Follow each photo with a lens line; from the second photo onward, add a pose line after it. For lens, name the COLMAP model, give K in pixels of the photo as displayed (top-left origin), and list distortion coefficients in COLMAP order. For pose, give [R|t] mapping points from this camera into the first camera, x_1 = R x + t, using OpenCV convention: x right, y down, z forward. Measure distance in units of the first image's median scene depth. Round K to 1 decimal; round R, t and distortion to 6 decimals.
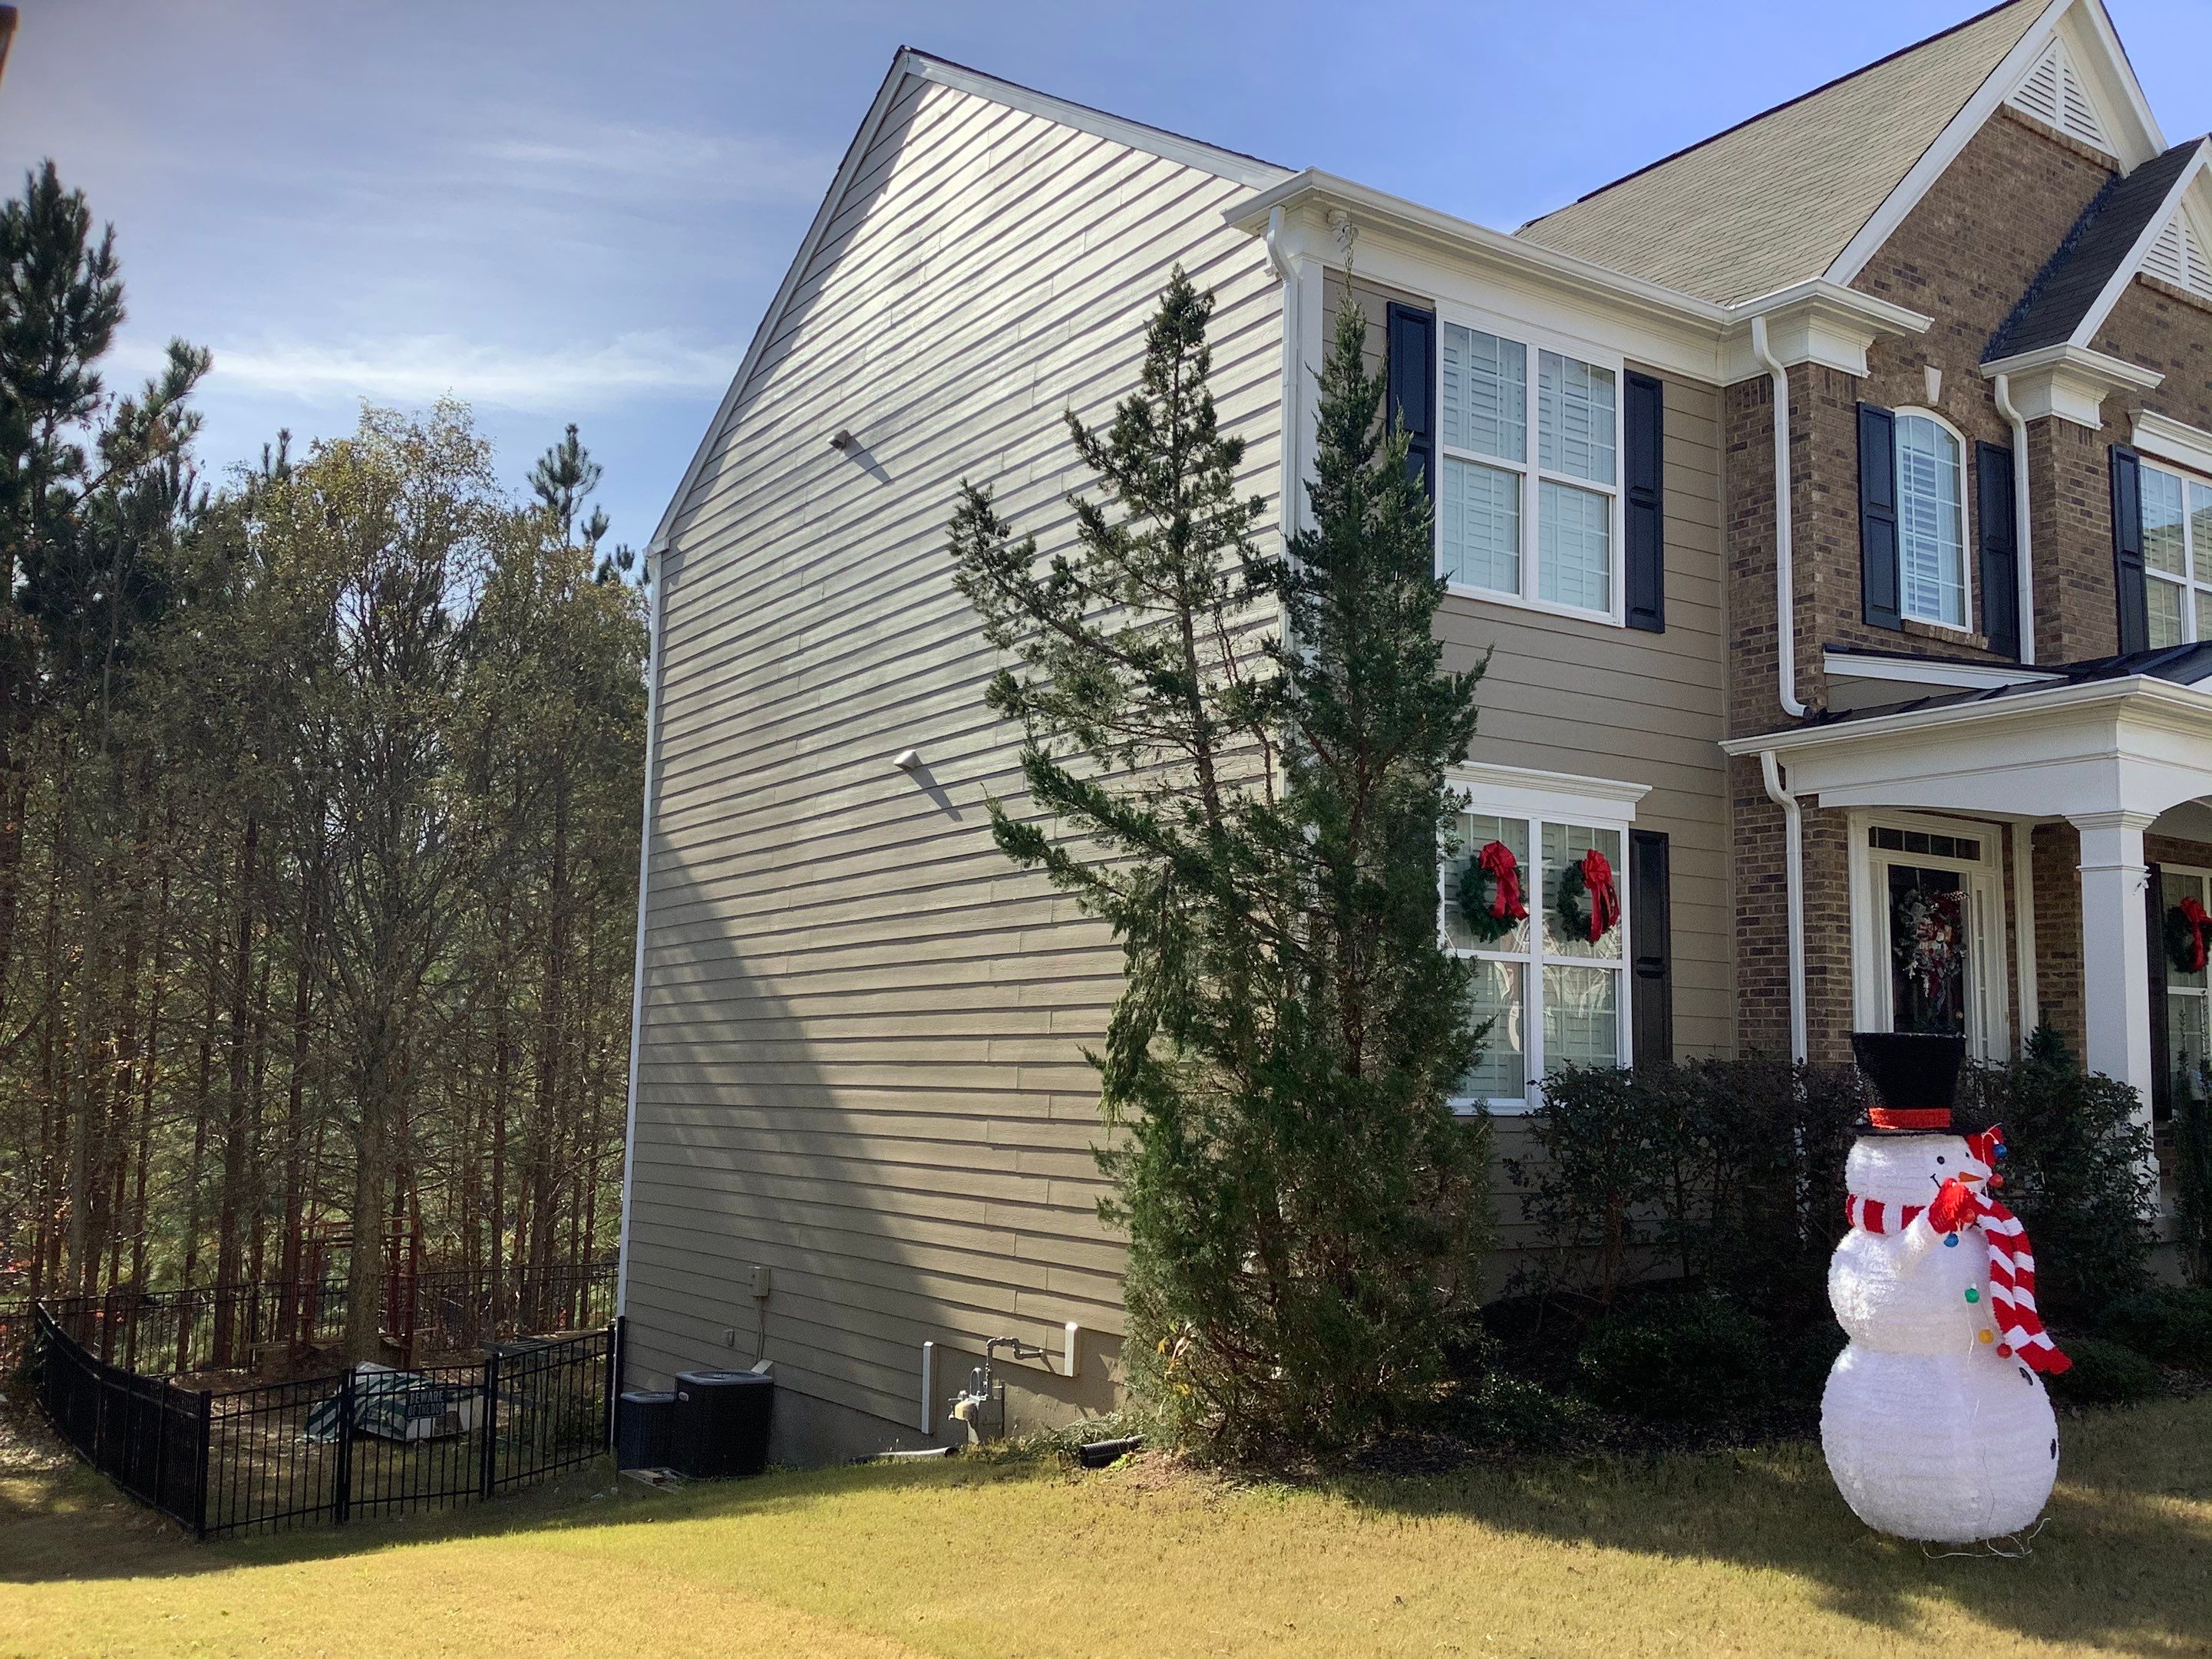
lens RADIAL K [[1992.9, 0, 1106.0], [0, 1992.9, 829.5], [0, 0, 1]] dist [0.058249, -0.002734]
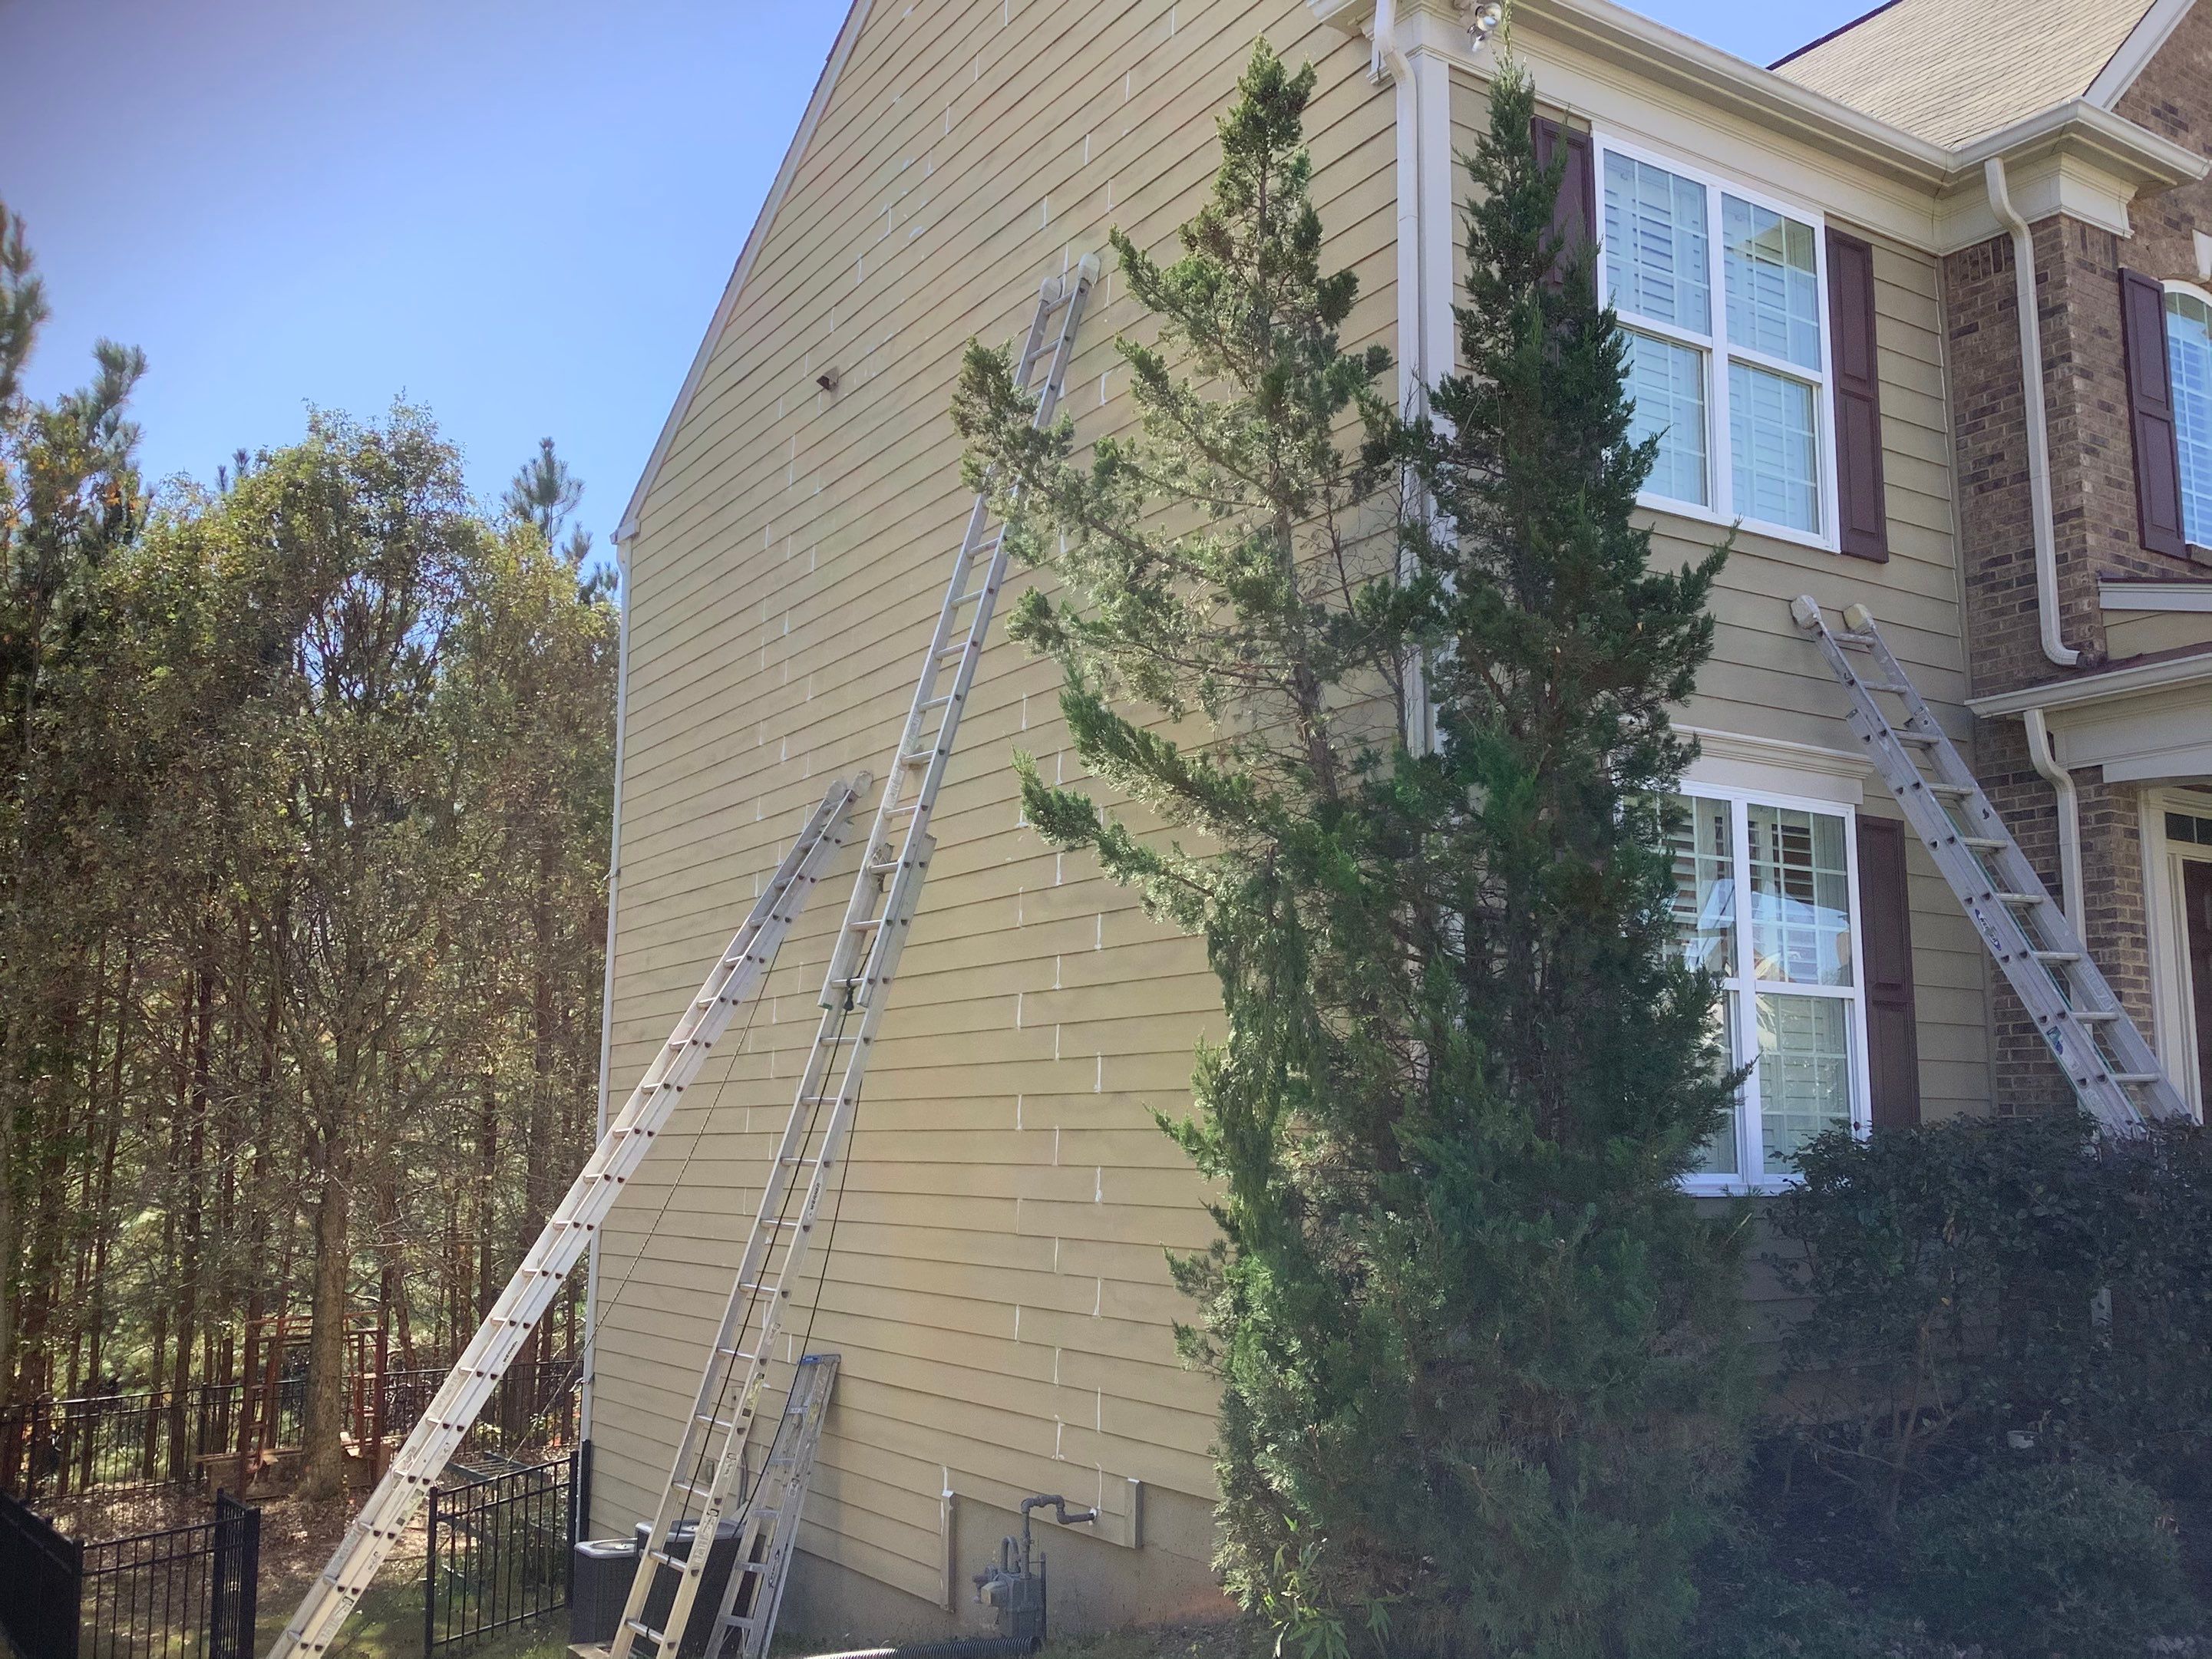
lens RADIAL K [[1972.8, 0, 1118.4], [0, 1972.8, 858.7], [0, 0, 1]] dist [0.014414, 0.003276]
pose [[0.999890, -0.014230, -0.004287, -0.015346], [0.014142, 0.999700, -0.020020, 0.027200], [0.004571, 0.019957, 0.999790, 0.244661]]
